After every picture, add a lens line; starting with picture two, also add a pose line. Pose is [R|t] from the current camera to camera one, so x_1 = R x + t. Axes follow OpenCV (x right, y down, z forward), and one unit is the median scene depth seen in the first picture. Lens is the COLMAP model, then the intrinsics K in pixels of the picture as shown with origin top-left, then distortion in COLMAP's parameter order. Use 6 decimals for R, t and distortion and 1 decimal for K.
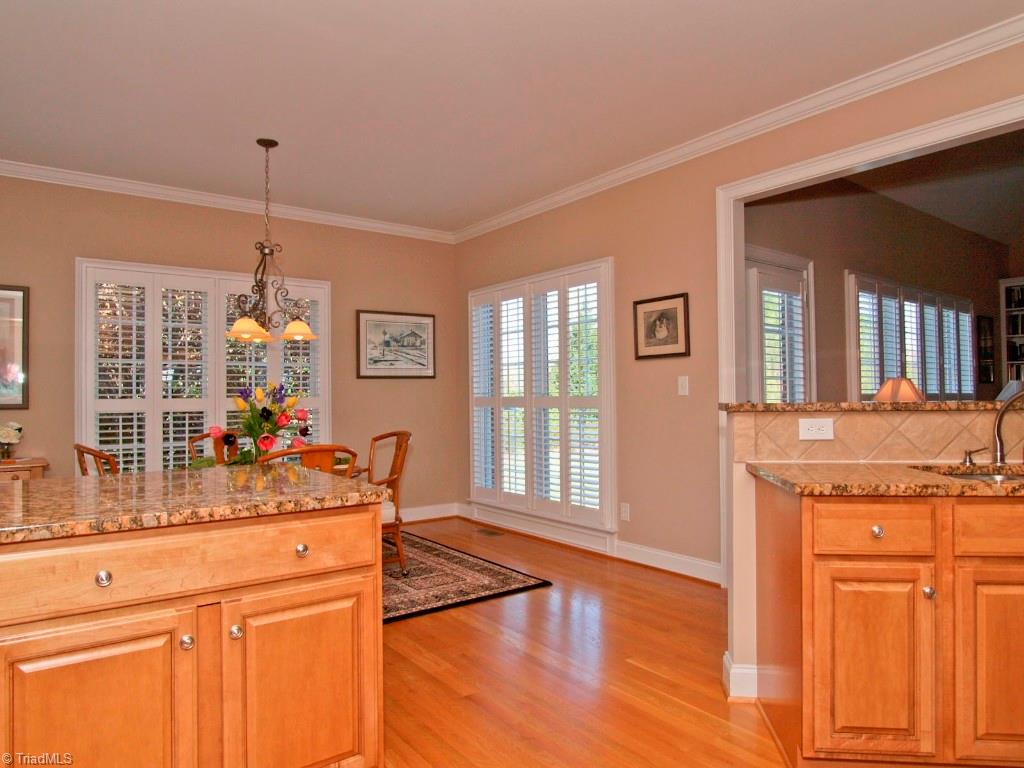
lens RADIAL K [[656.4, 0, 512.0], [0, 656.4, 384.0], [0, 0, 1]] dist [-0.029429, -0.000664]
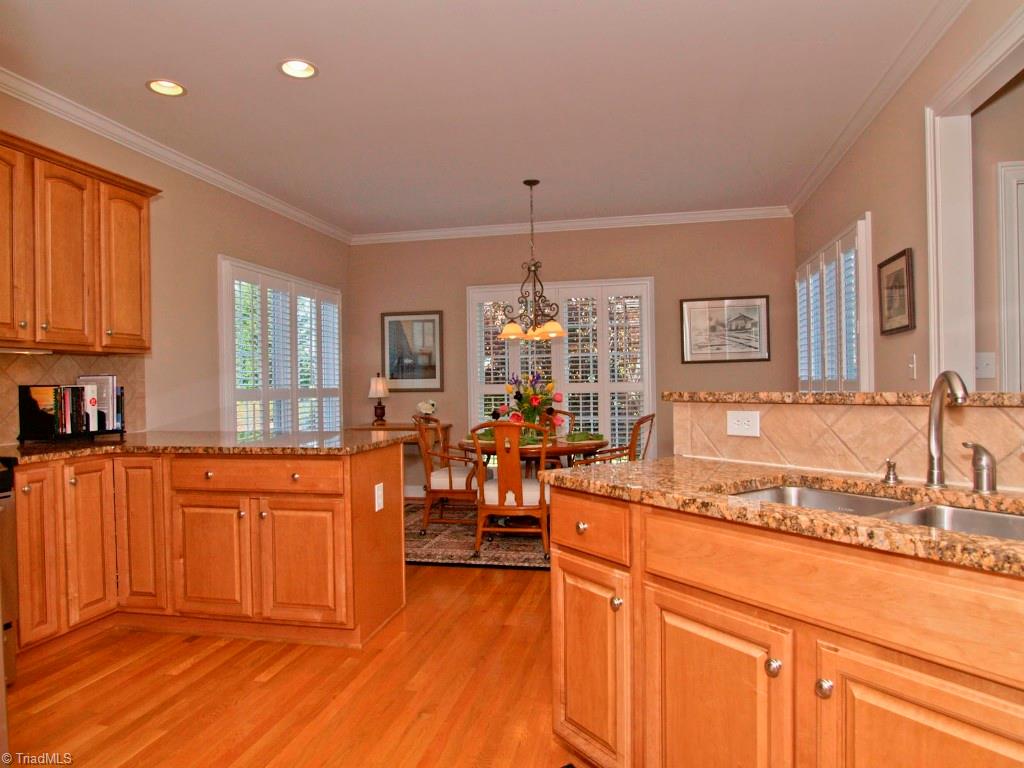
lens RADIAL K [[656.4, 0, 512.0], [0, 656.4, 384.0], [0, 0, 1]] dist [-0.029429, -0.000664]
pose [[0.648051, -0.002575, -0.761593, 0.565475], [0.025730, 0.999497, 0.018514, -0.003464], [0.761163, -0.031593, 0.647791, 0.135507]]
